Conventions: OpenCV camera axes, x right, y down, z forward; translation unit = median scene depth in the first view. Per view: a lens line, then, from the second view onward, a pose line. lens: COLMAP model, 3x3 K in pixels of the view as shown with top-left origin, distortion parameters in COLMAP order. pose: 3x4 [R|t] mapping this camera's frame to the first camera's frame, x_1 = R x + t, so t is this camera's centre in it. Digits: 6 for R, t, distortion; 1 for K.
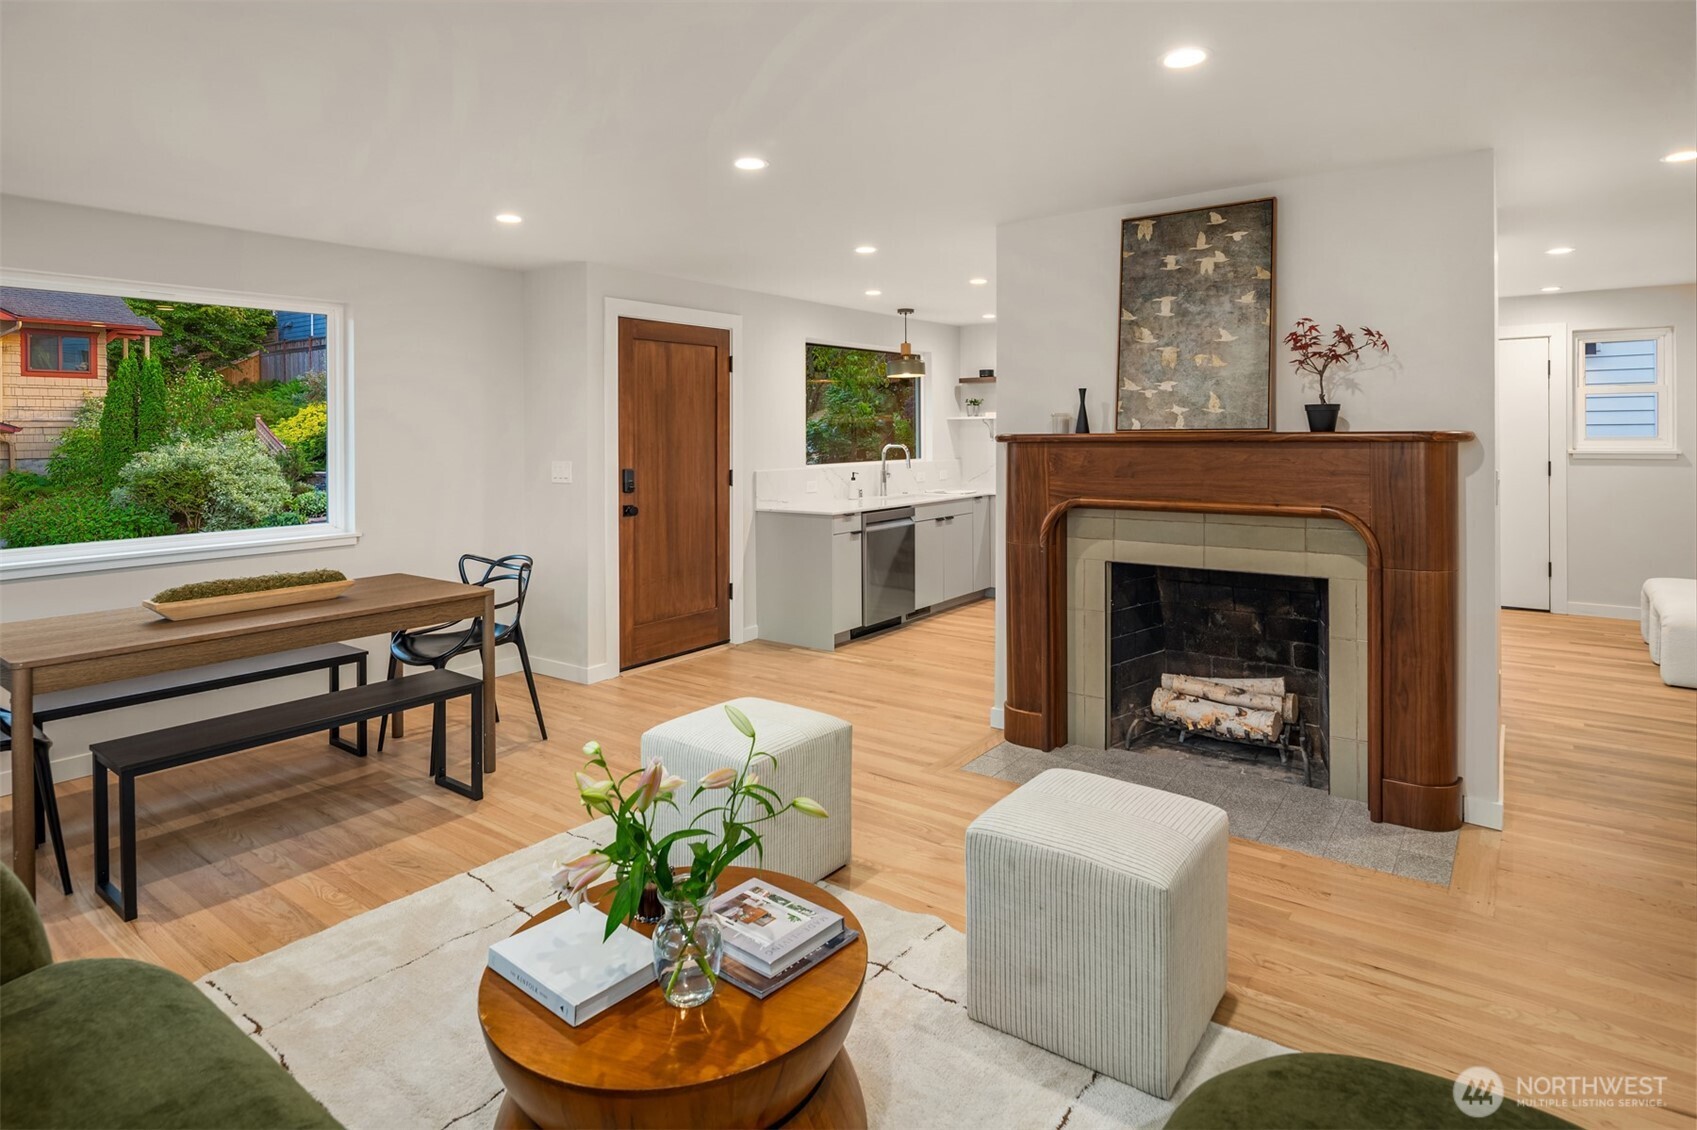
lens RADIAL K [[963.2, 0, 844.0], [0, 963.2, 440.4], [0, 0, 1]] dist [0.012385, -0.011927]
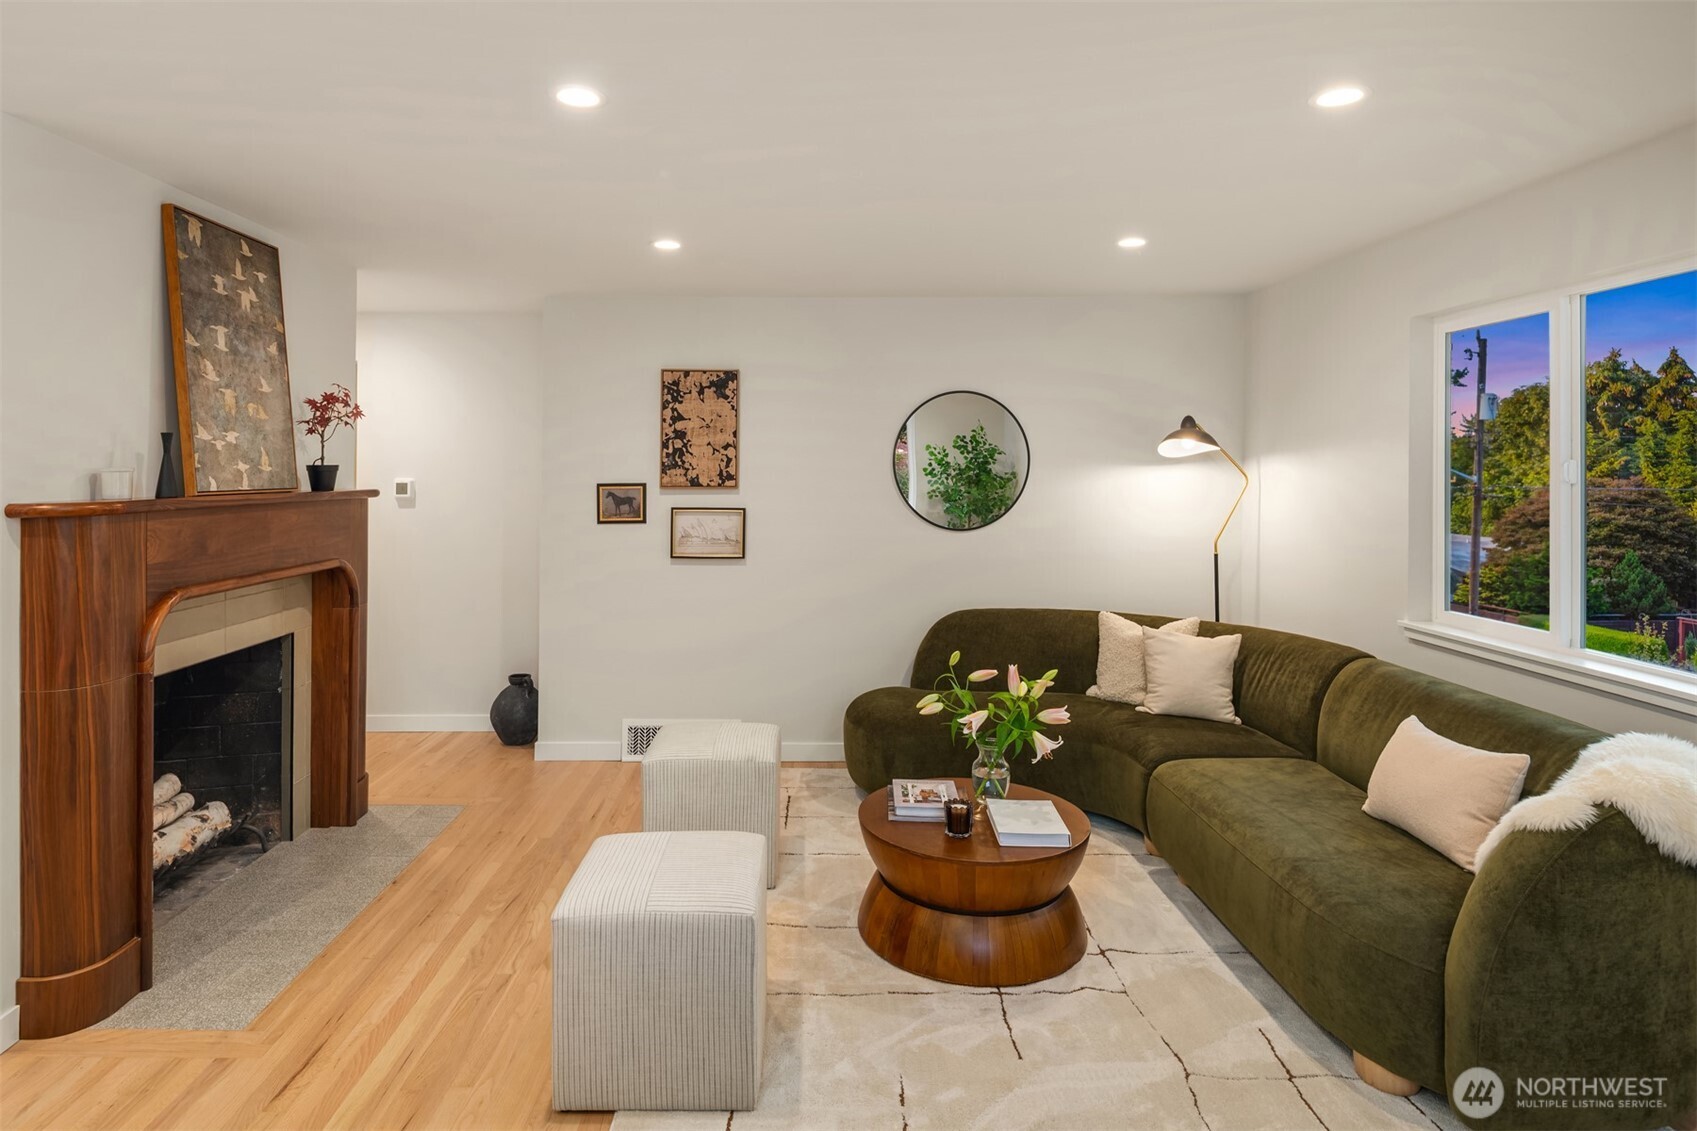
lens RADIAL K [[960.4, 0, 876.9], [0, 960.4, 450.1], [0, 0, 1]] dist [-0.003111, -0.002186]
pose [[-0.652784, 0.020045, 0.757279, -0.632142], [0.006676, 0.999763, -0.020709, -0.024724], [-0.757515, -0.008463, -0.652763, 1.106593]]
